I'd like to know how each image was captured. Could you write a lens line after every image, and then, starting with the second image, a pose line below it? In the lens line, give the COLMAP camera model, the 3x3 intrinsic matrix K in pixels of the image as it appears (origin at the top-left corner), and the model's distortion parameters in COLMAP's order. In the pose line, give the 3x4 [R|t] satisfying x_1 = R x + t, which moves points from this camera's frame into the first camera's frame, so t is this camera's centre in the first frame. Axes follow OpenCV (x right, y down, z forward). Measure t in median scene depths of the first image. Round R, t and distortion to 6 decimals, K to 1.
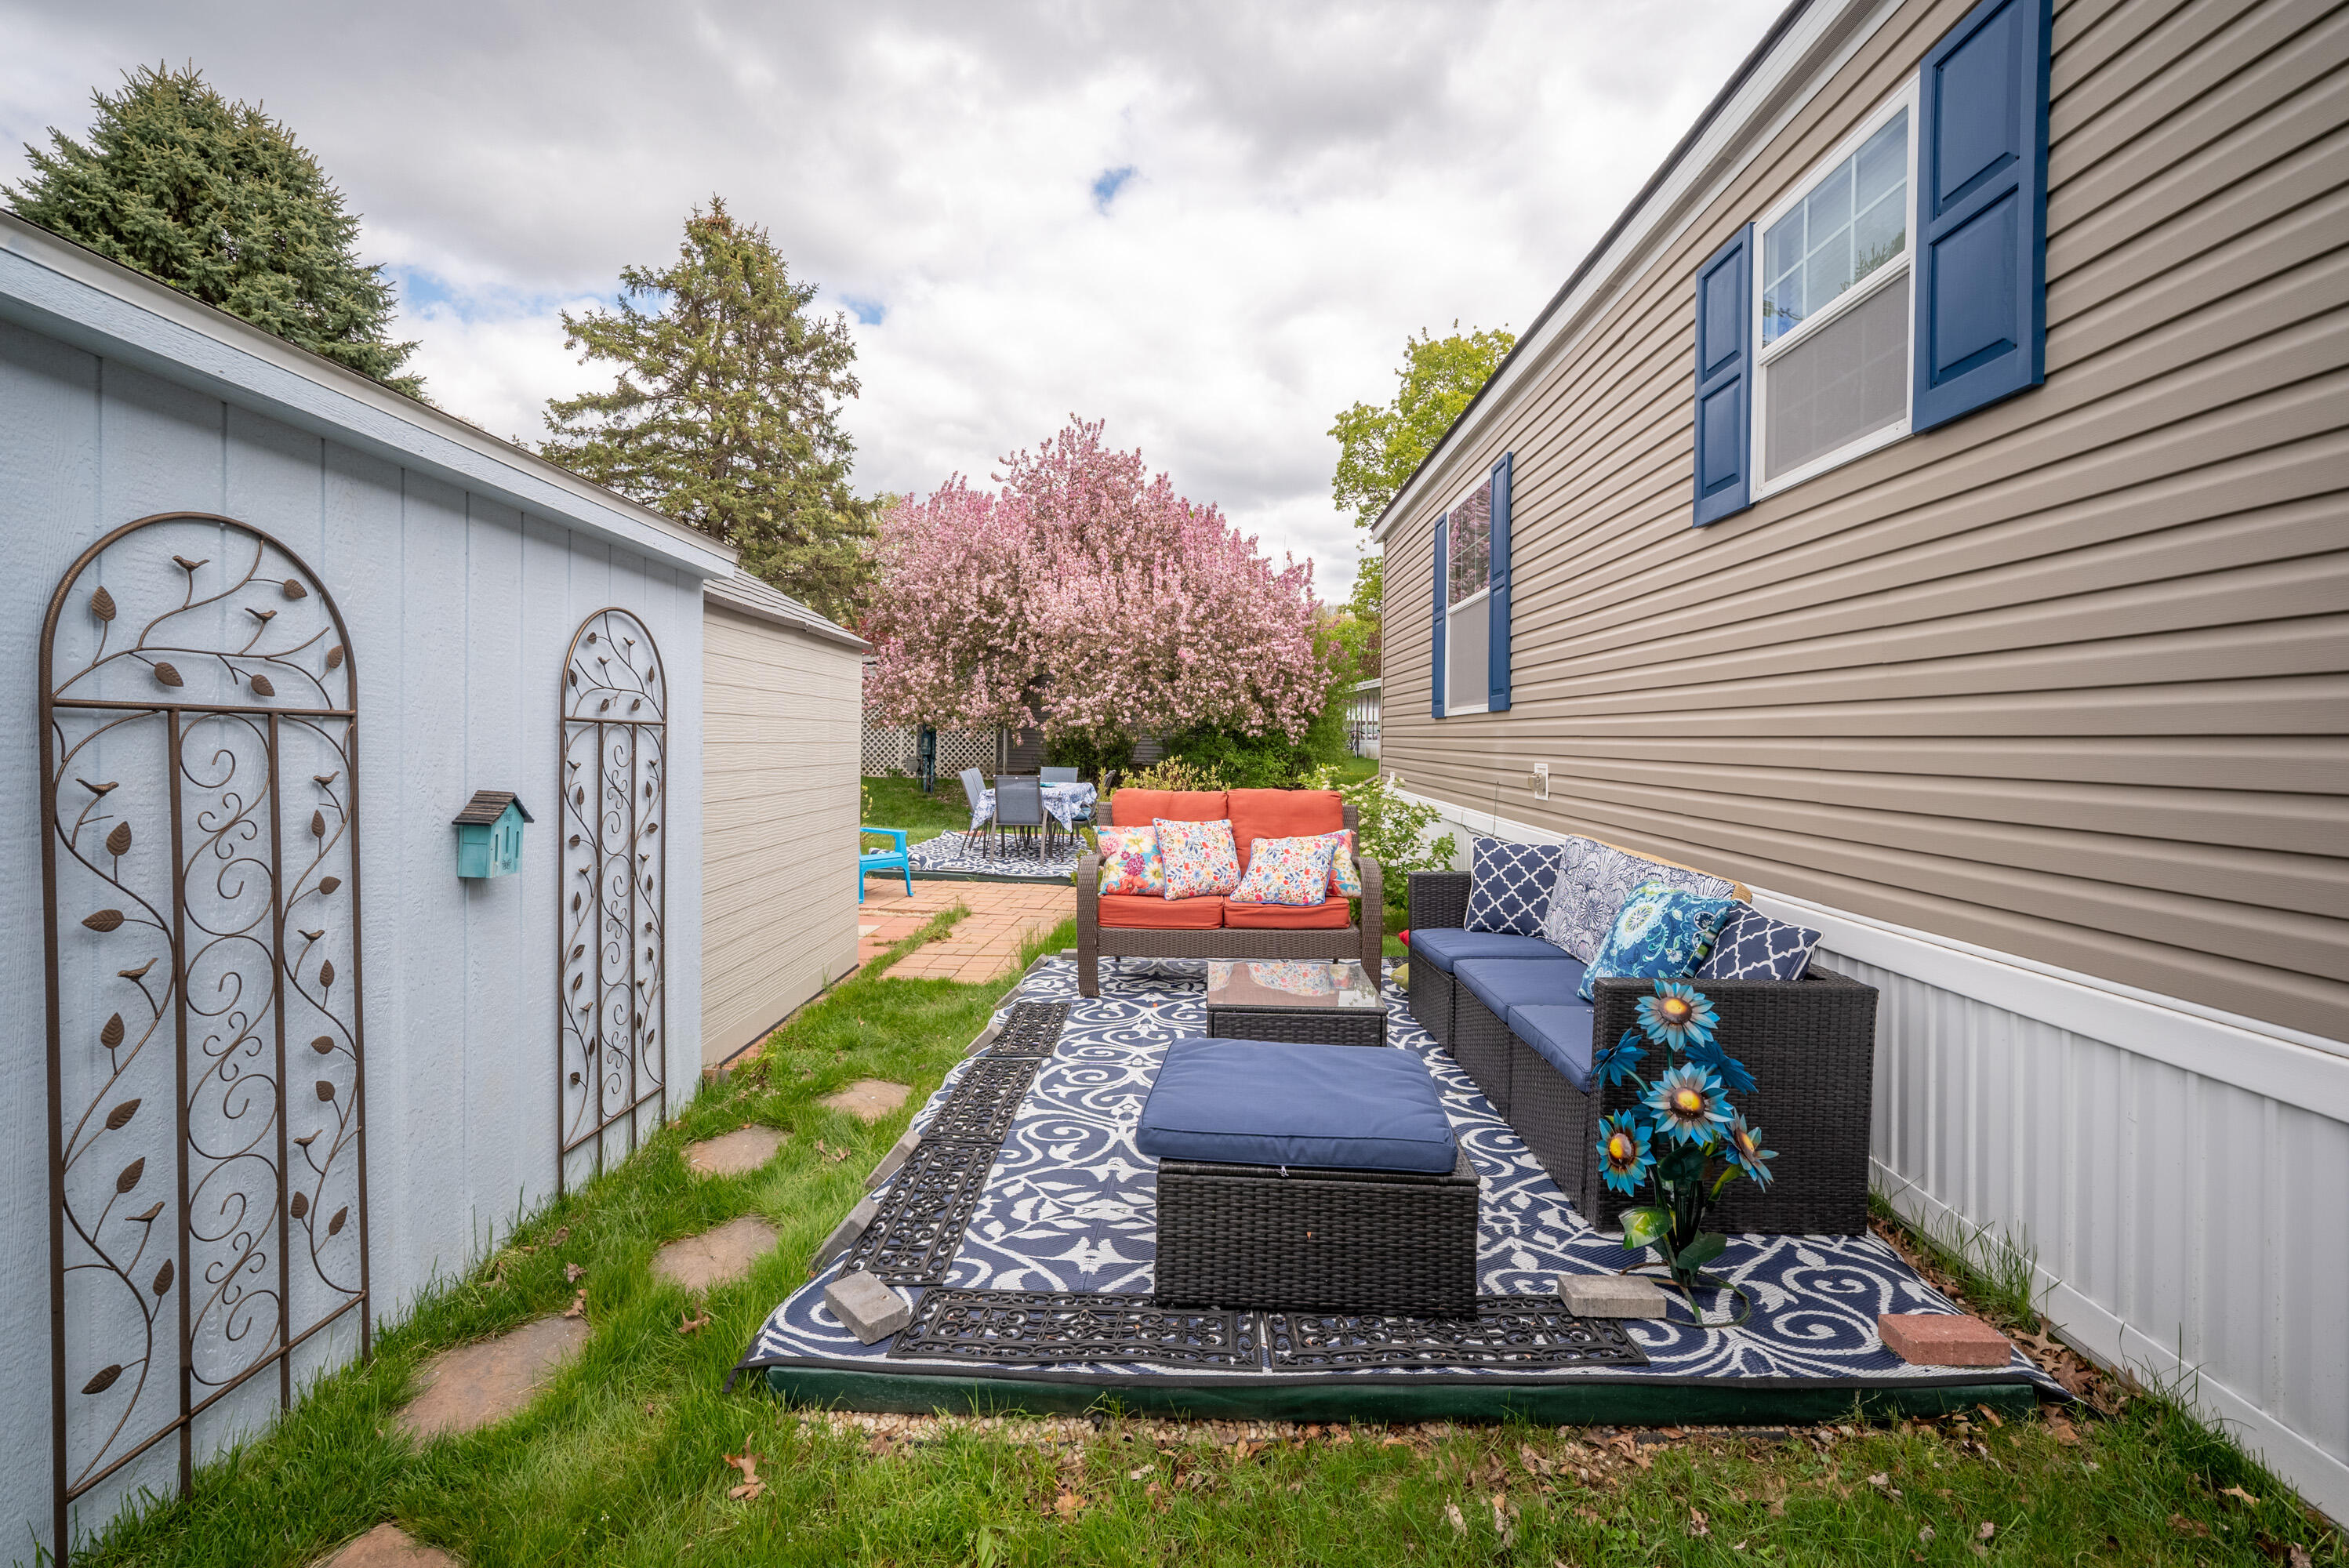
lens RADIAL K [[1003.9, 0, 1198.6], [0, 1003.9, 796.1], [0, 0, 1]] dist [-0.021826, 0.009017]
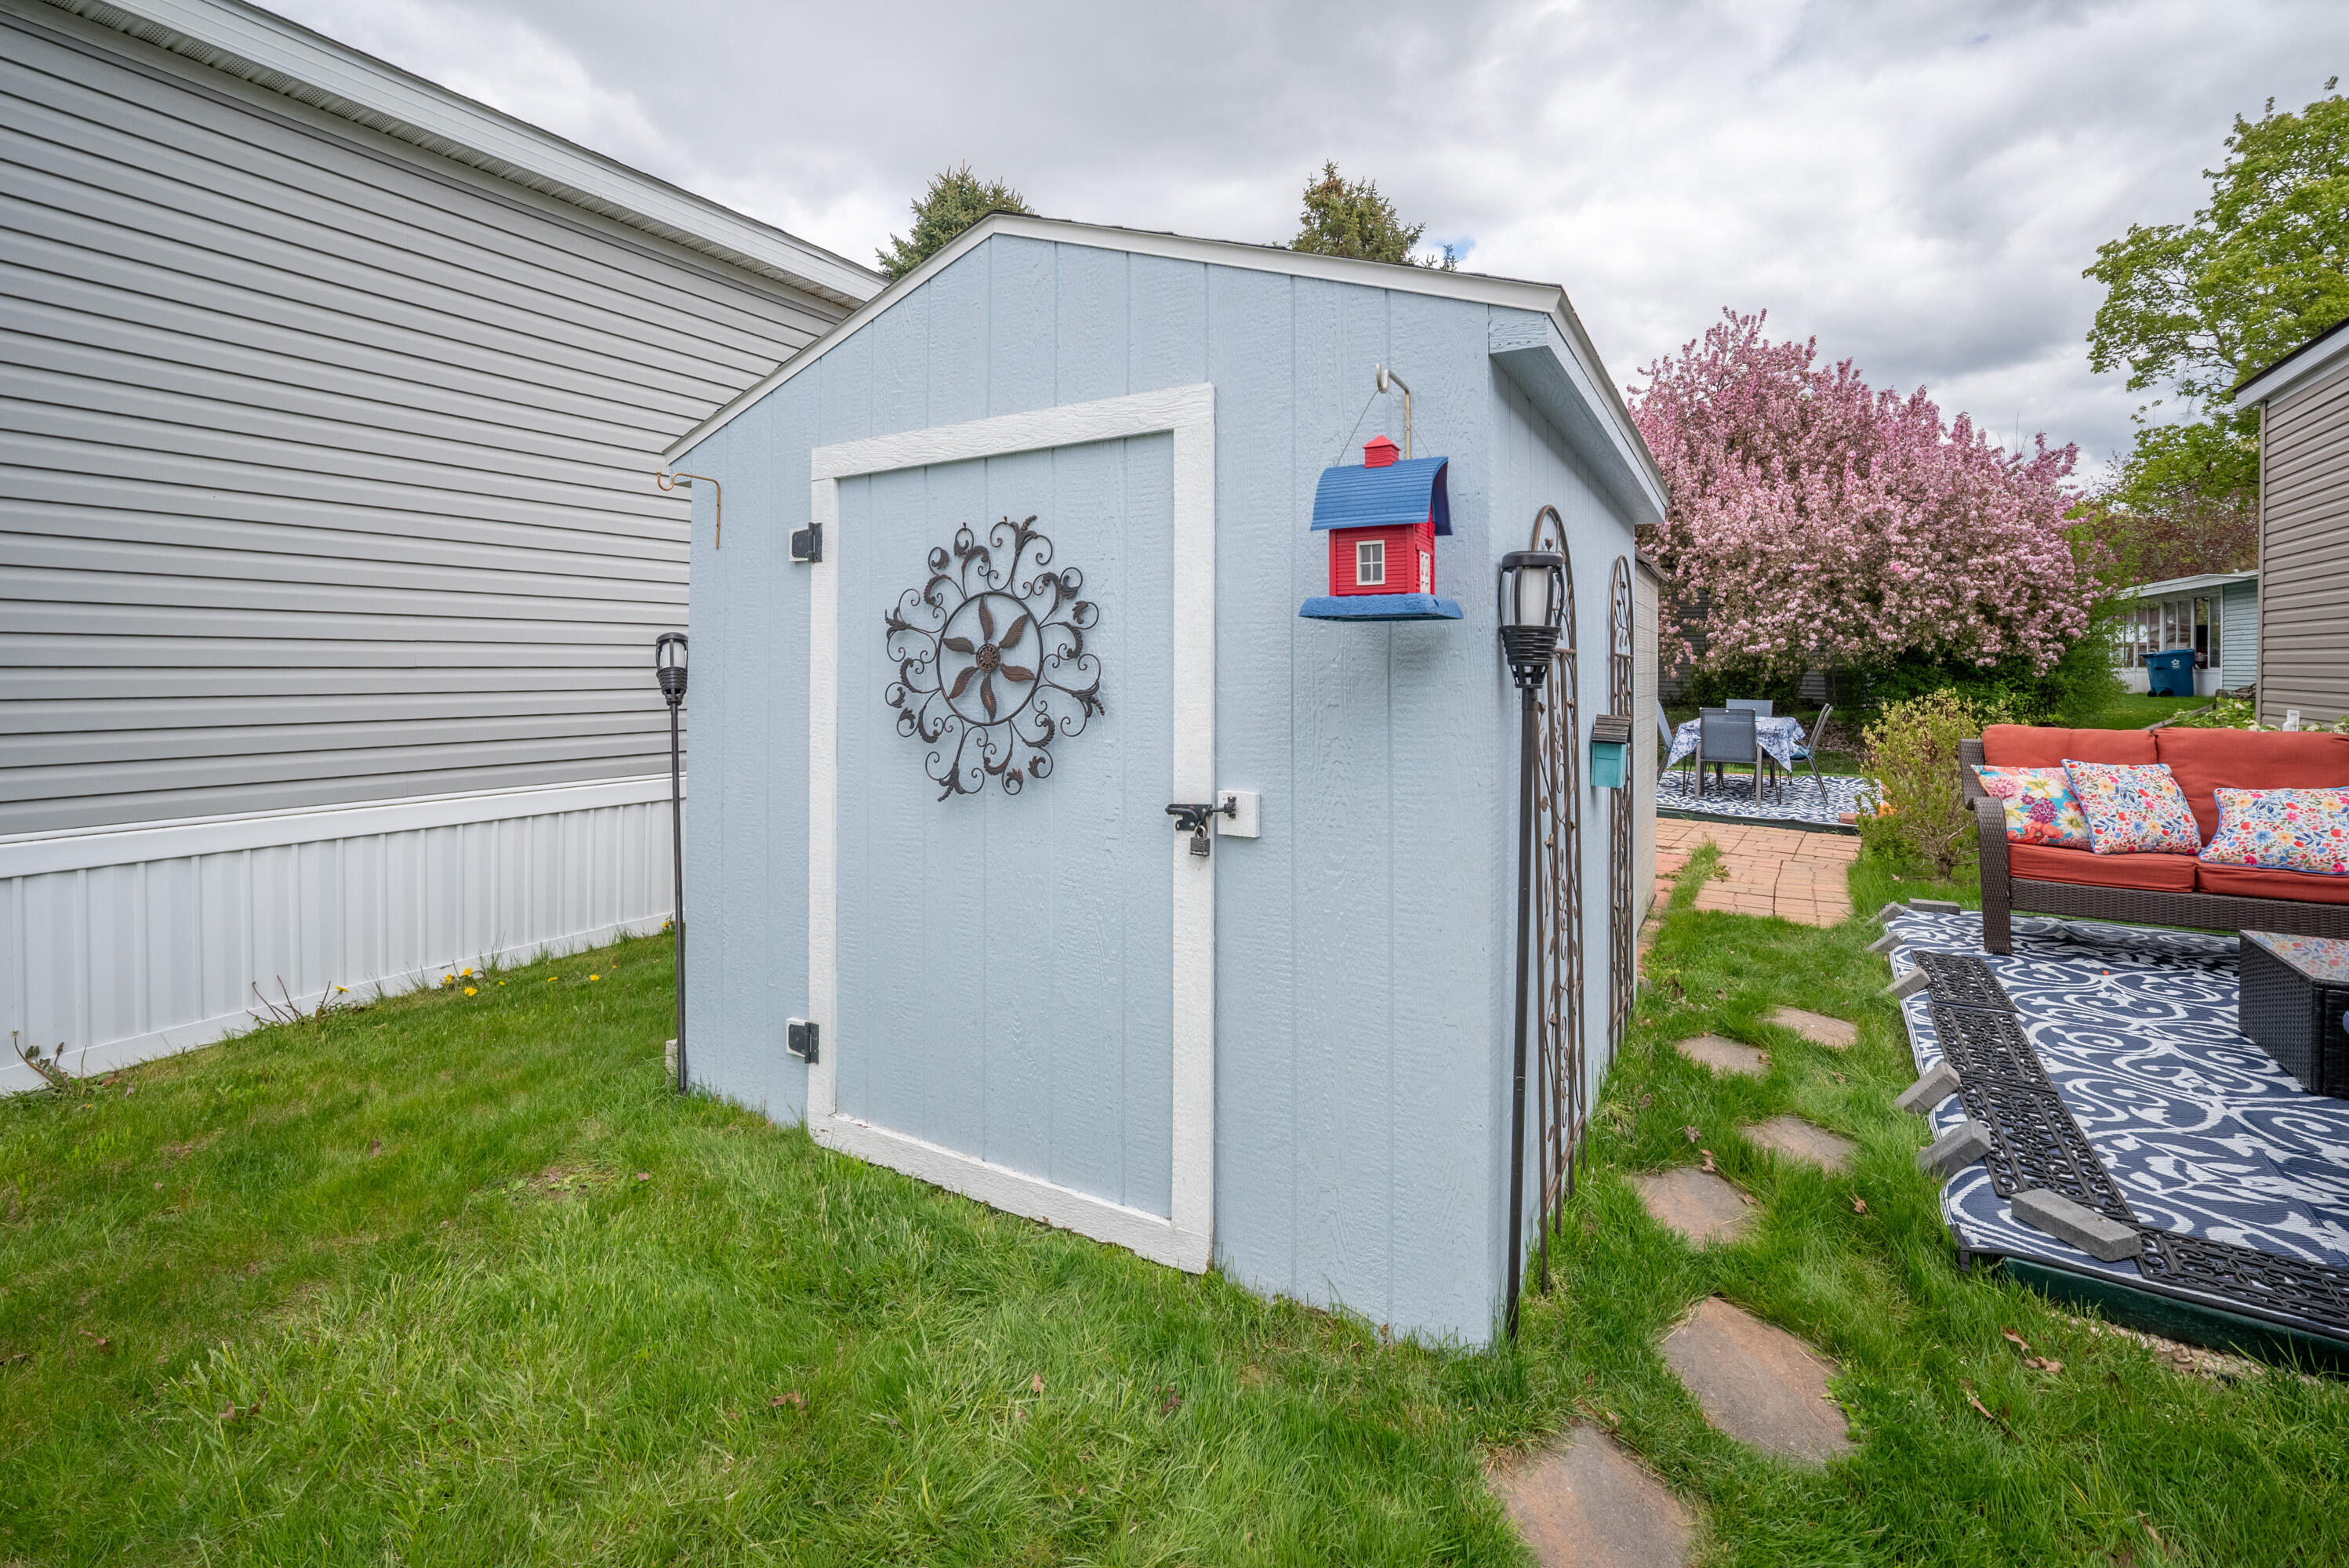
lens RADIAL K [[1028.2, 0, 1186.9], [0, 1028.2, 748.6], [0, 0, 1]] dist [-0.026277, 0.009576]
pose [[0.860663, 0.031229, -0.508216, -0.113382], [-0.021673, 0.999460, 0.024711, 0.003445], [0.508713, -0.010253, 0.860875, -0.065611]]
